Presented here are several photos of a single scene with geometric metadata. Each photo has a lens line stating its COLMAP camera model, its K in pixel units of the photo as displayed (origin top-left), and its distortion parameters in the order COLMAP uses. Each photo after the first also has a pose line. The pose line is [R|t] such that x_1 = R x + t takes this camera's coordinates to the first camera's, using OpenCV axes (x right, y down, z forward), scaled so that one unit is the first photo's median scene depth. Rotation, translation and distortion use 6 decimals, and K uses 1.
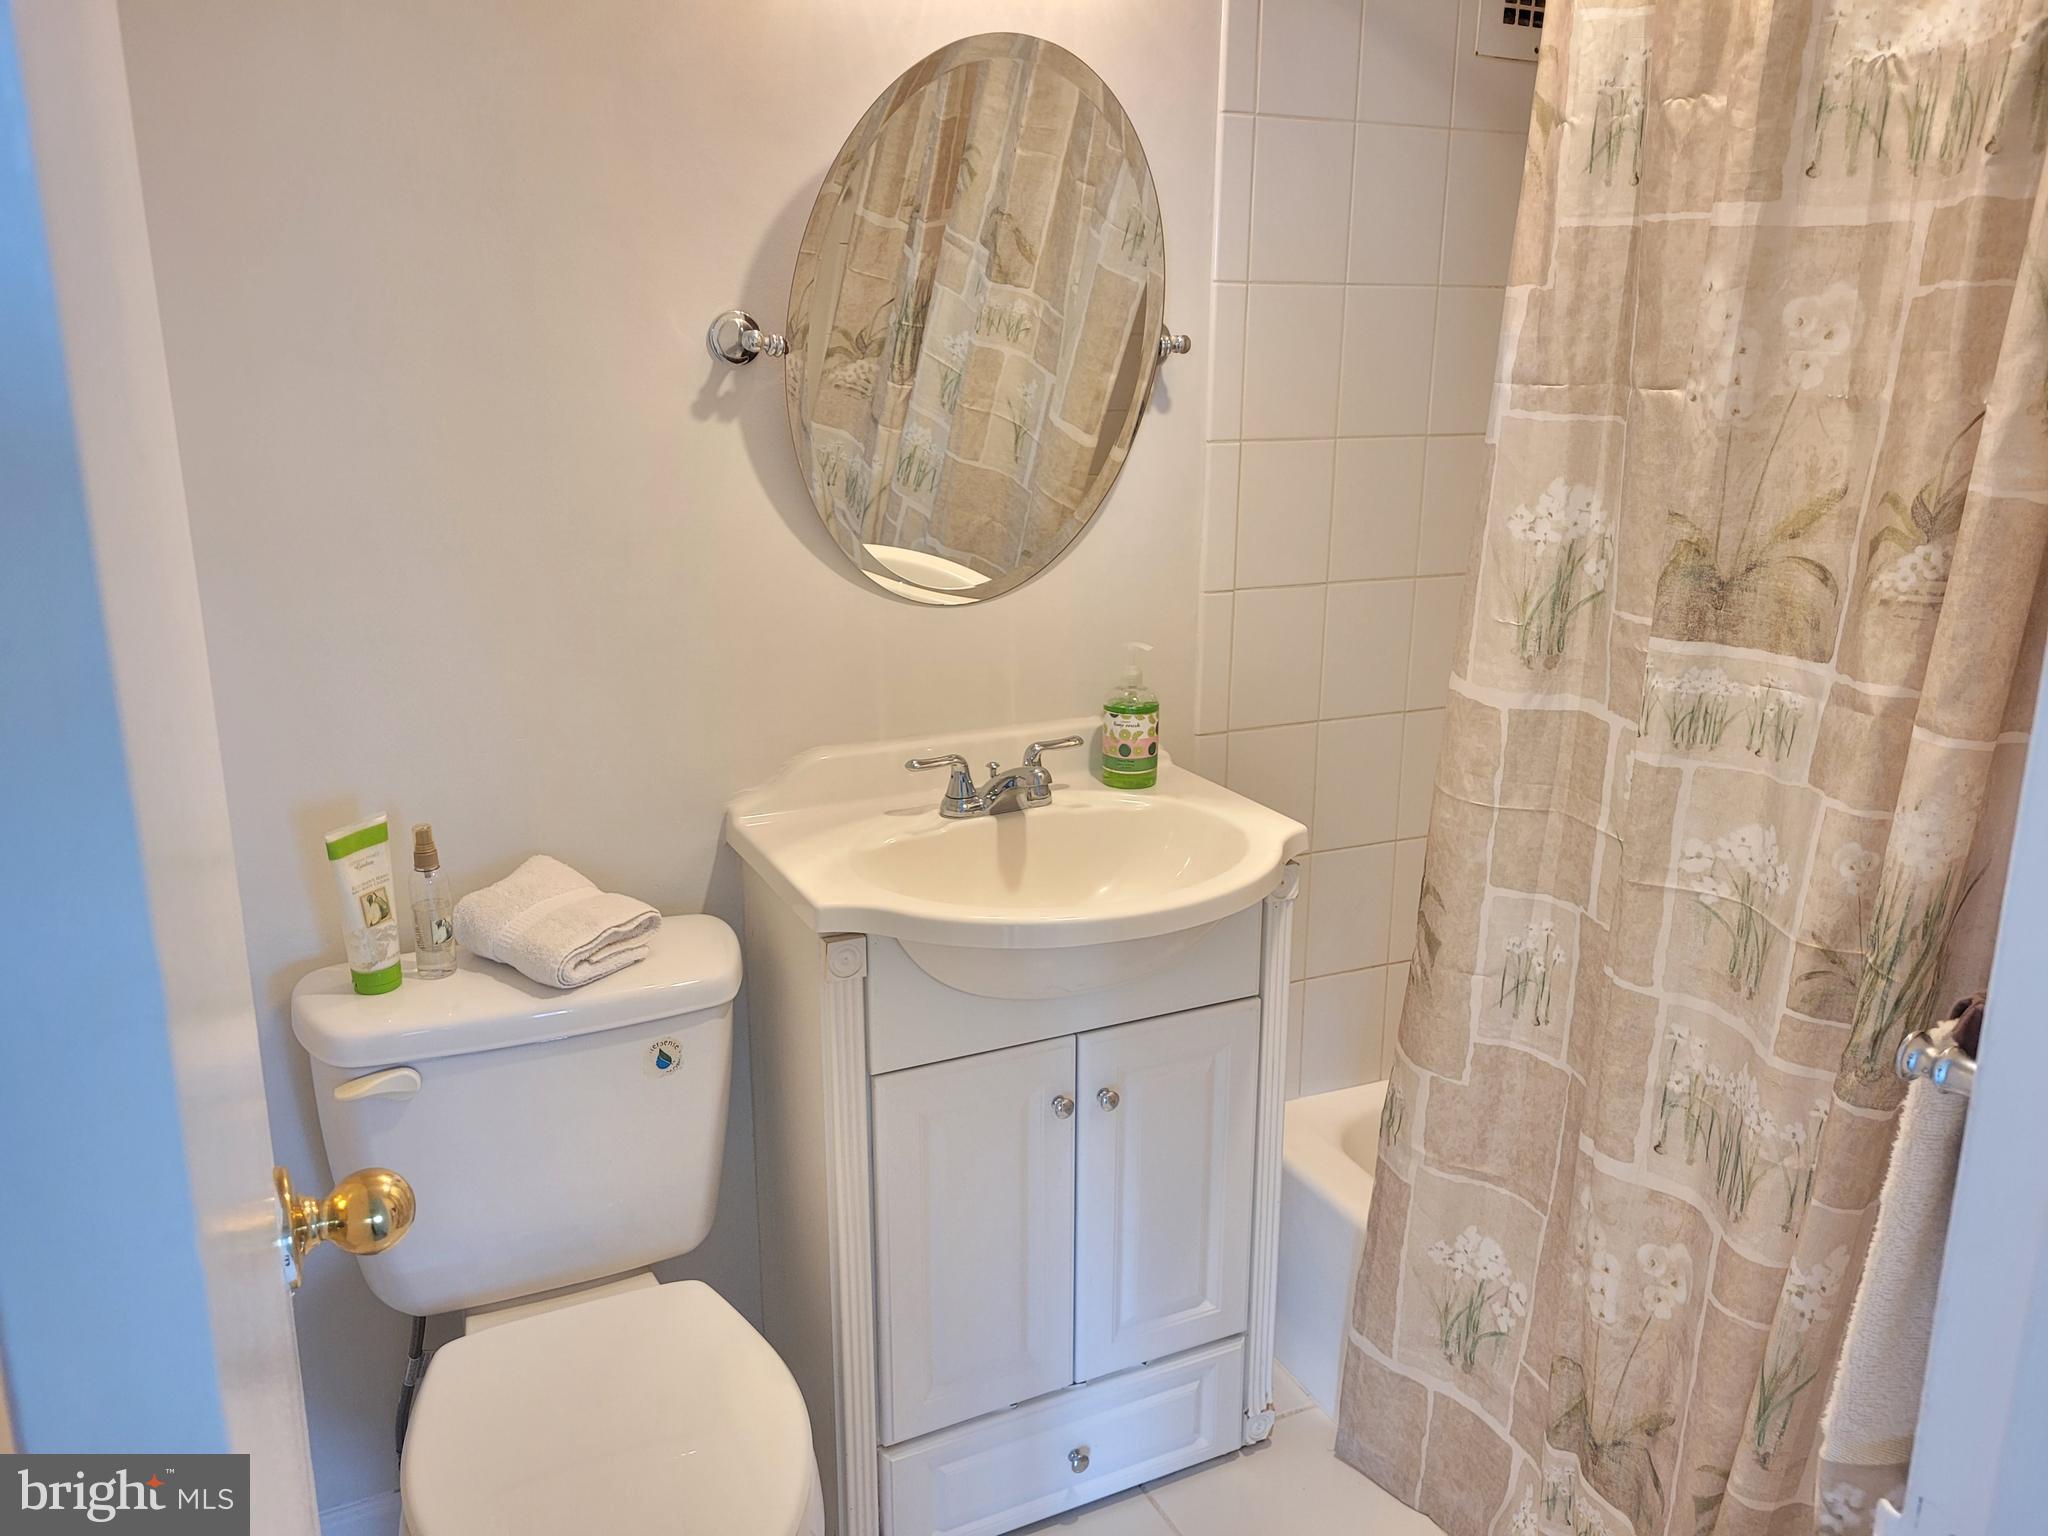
lens RADIAL K [[1515.3, 0, 1015.4], [0, 1515.3, 769.4], [0, 0, 1]] dist [0.044759, -0.044723]
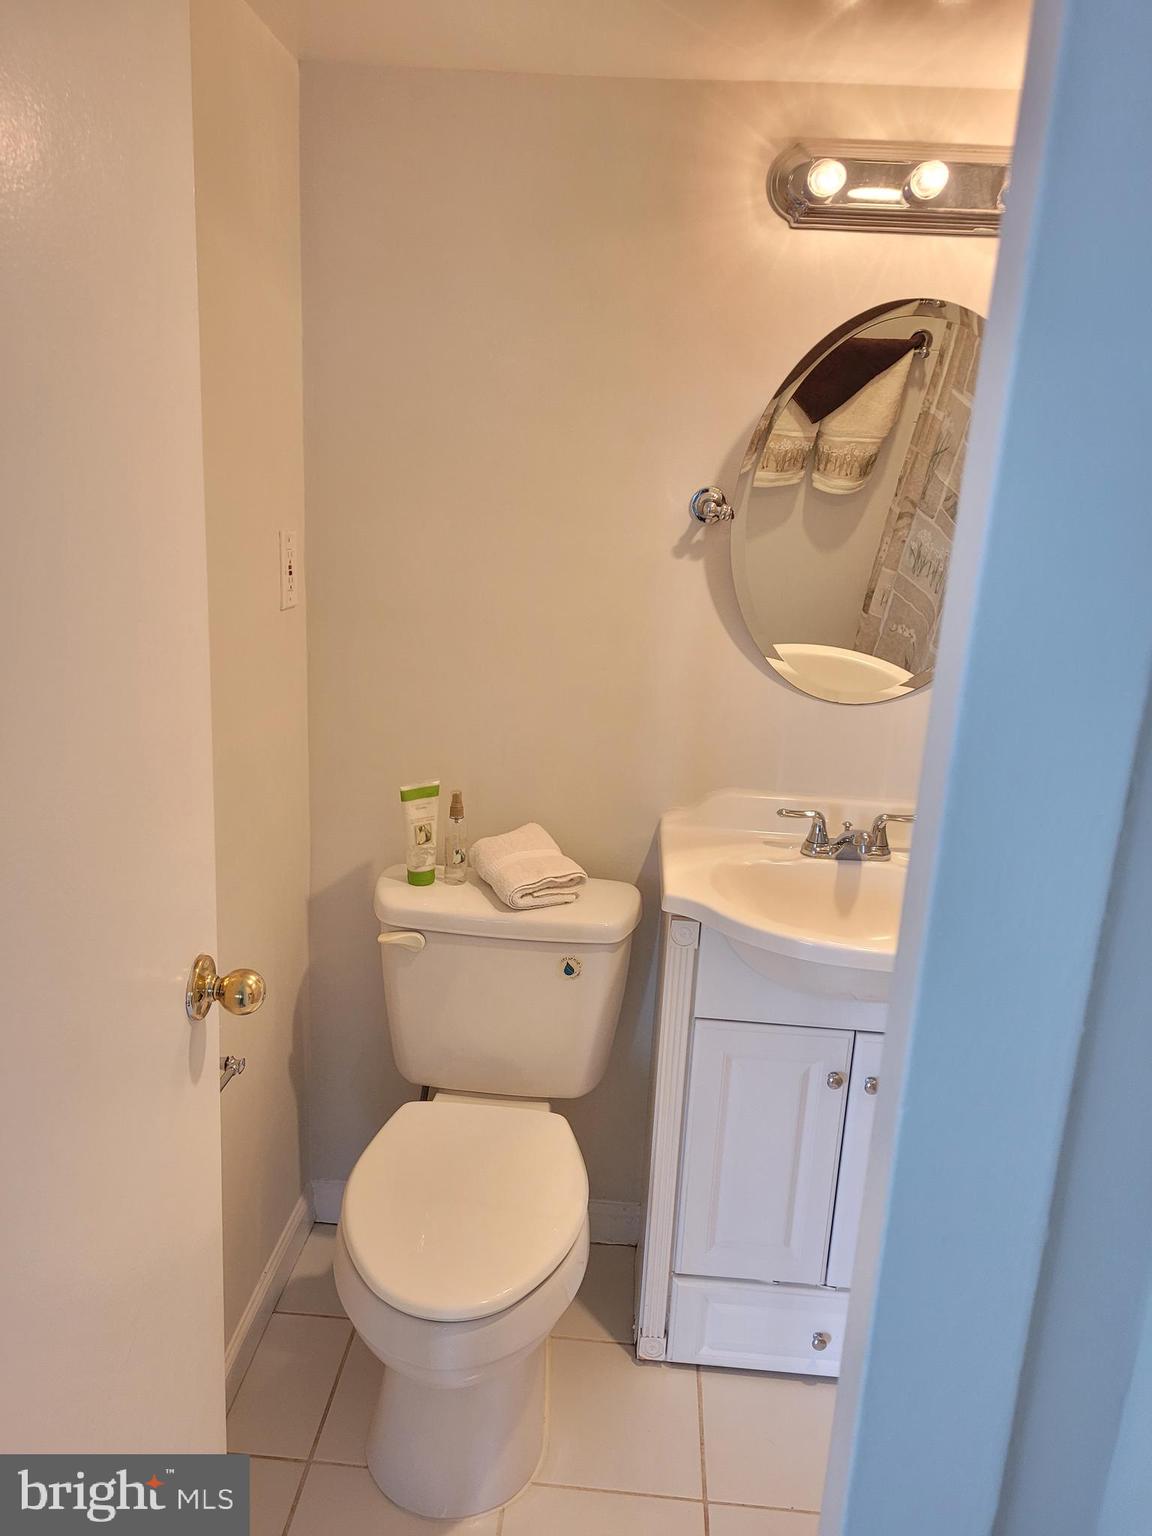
lens RADIAL K [[1174.8, 0, 584.8], [0, 1174.8, 775.5], [0, 0, 1]] dist [0.045389, -0.055438]
pose [[0.869107, 0.178515, -0.461287, 0.284771], [-0.178620, 0.982940, 0.043855, -0.054598], [0.461246, 0.044281, 0.886166, -0.054443]]
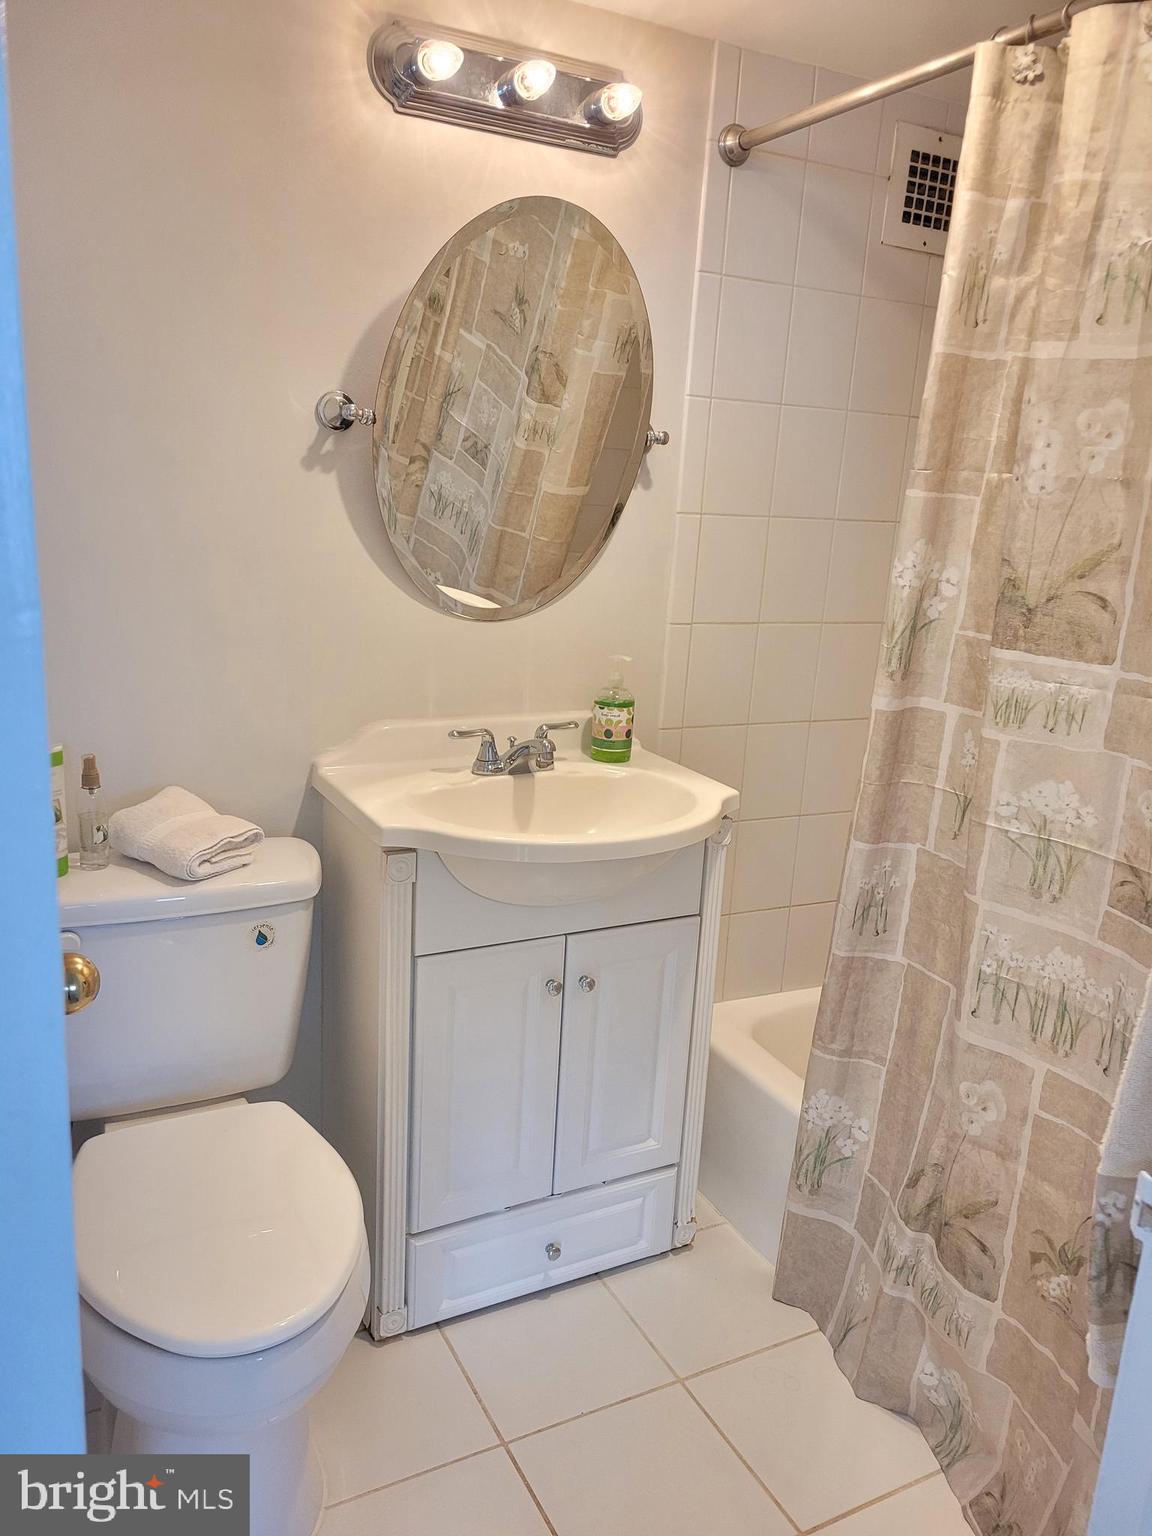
lens RADIAL K [[1163.1, 0, 579.2], [0, 1163.1, 791.5], [0, 0, 1]] dist [0.053011, -0.053719]
pose [[0.997760, 0.041590, 0.052398, -0.008103], [-0.041448, 0.999133, -0.003793, 0.050390], [-0.052510, 0.001613, 0.998619, -0.054084]]
